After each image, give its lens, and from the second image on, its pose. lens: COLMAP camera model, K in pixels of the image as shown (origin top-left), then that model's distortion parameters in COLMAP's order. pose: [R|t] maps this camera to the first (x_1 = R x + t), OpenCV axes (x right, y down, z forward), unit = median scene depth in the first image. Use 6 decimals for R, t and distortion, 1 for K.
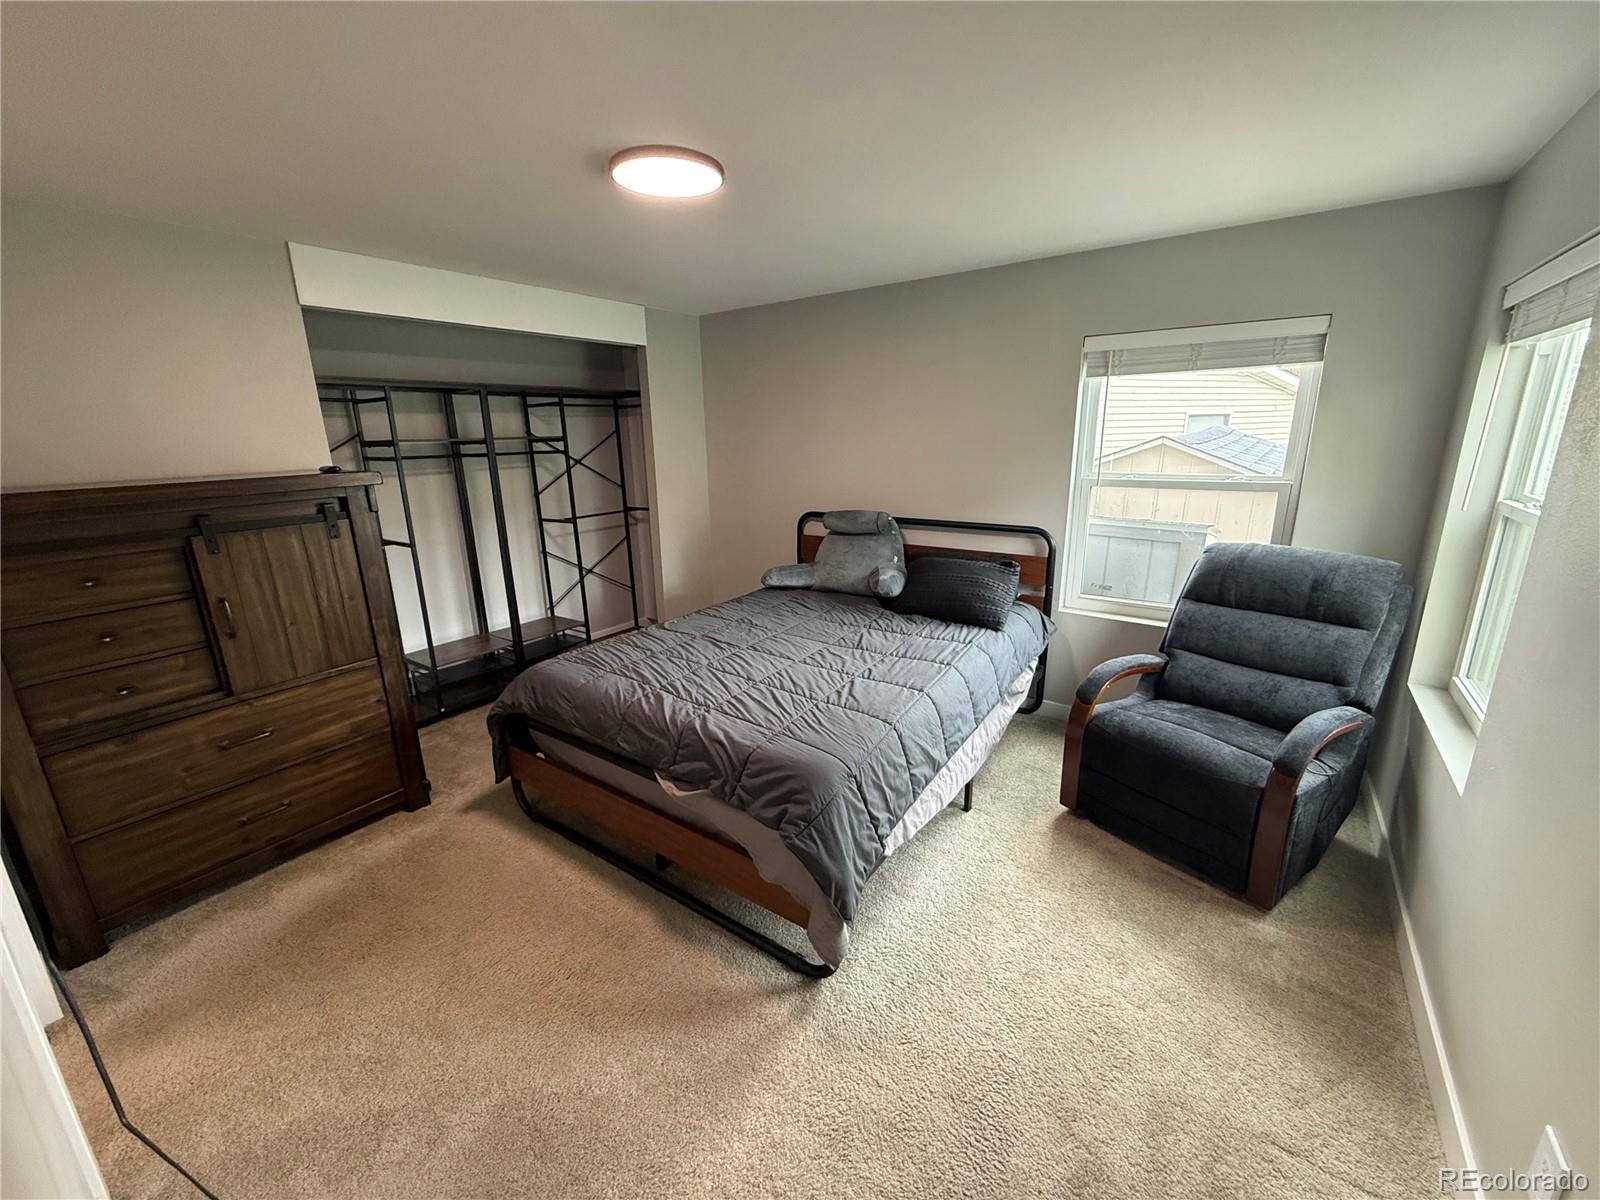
lens RADIAL K [[635.8, 0, 805.0], [0, 635.8, 606.4], [0, 0, 1]] dist [-0.002544, -0.000286]
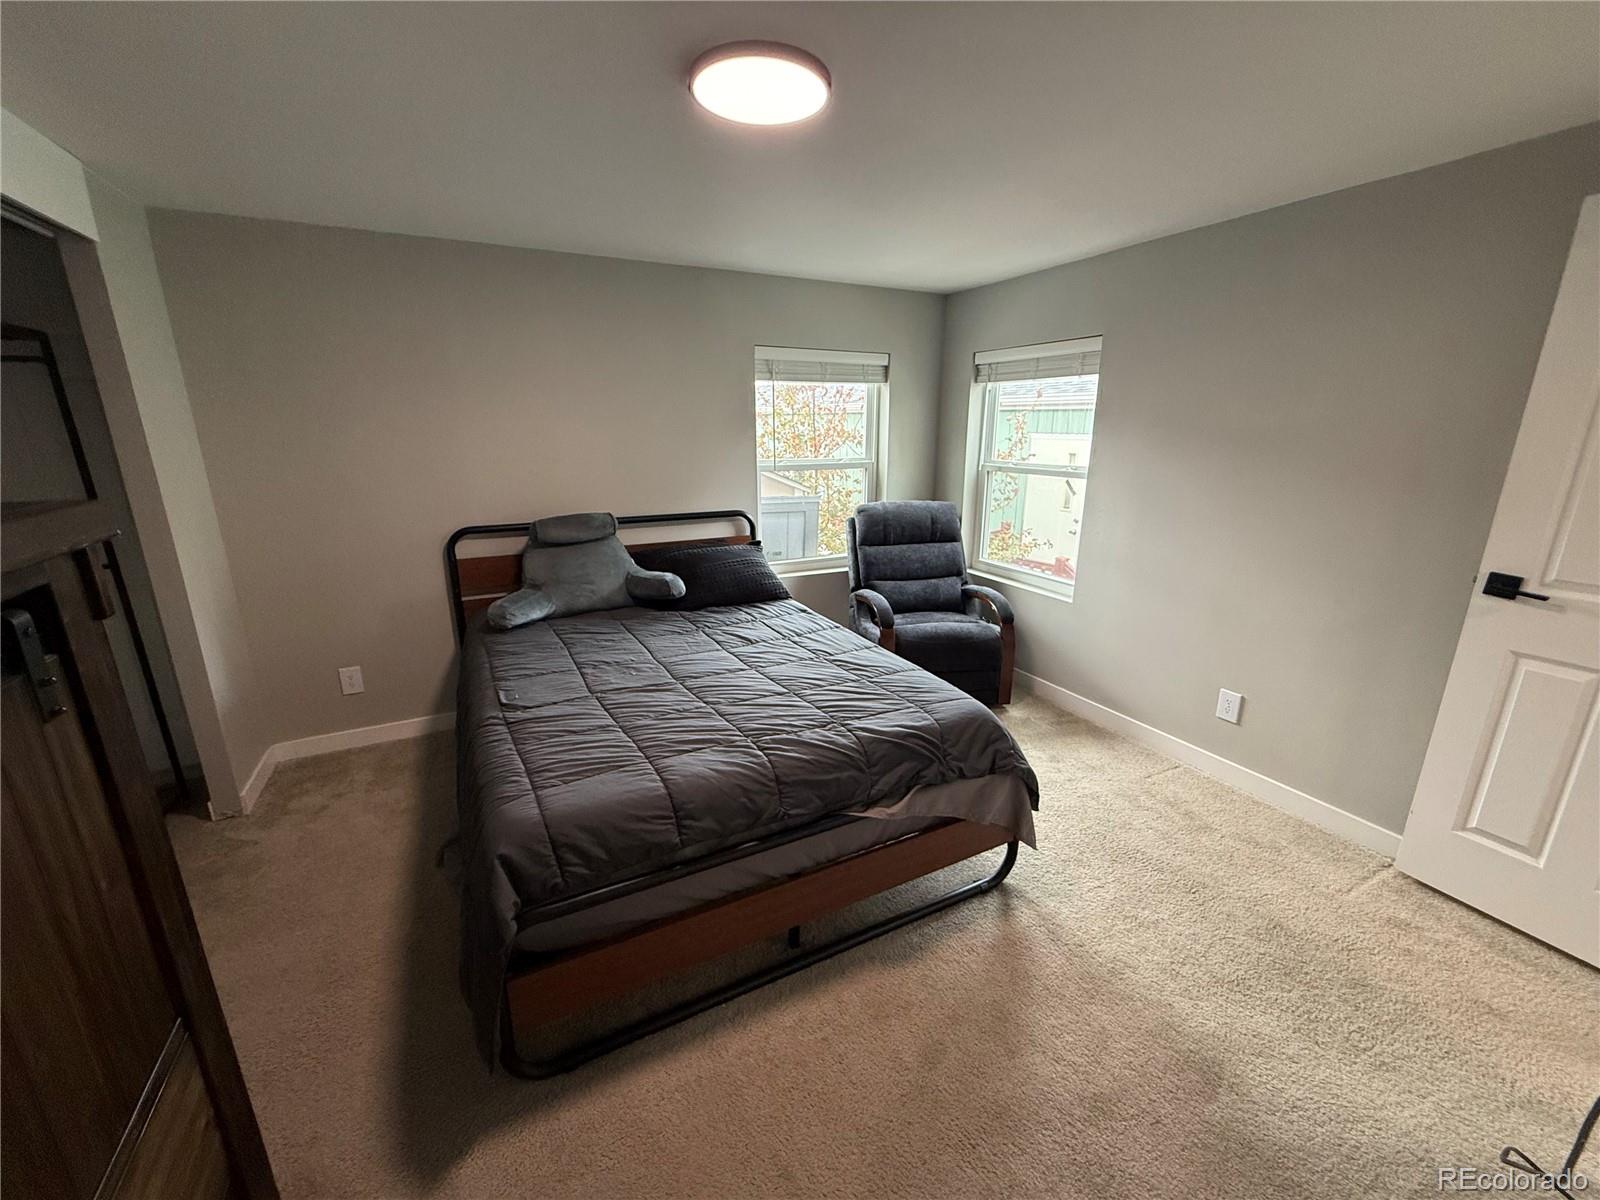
lens RADIAL K [[635.8, 0, 794.5], [0, 635.8, 605.2], [0, 0, 1]] dist [-0.002544, -0.000286]
pose [[0.452316, -0.221713, 0.863860, -0.754781], [0.226171, 0.965459, 0.129365, -0.107000], [-0.862703, 0.136866, 0.486838, 0.488799]]
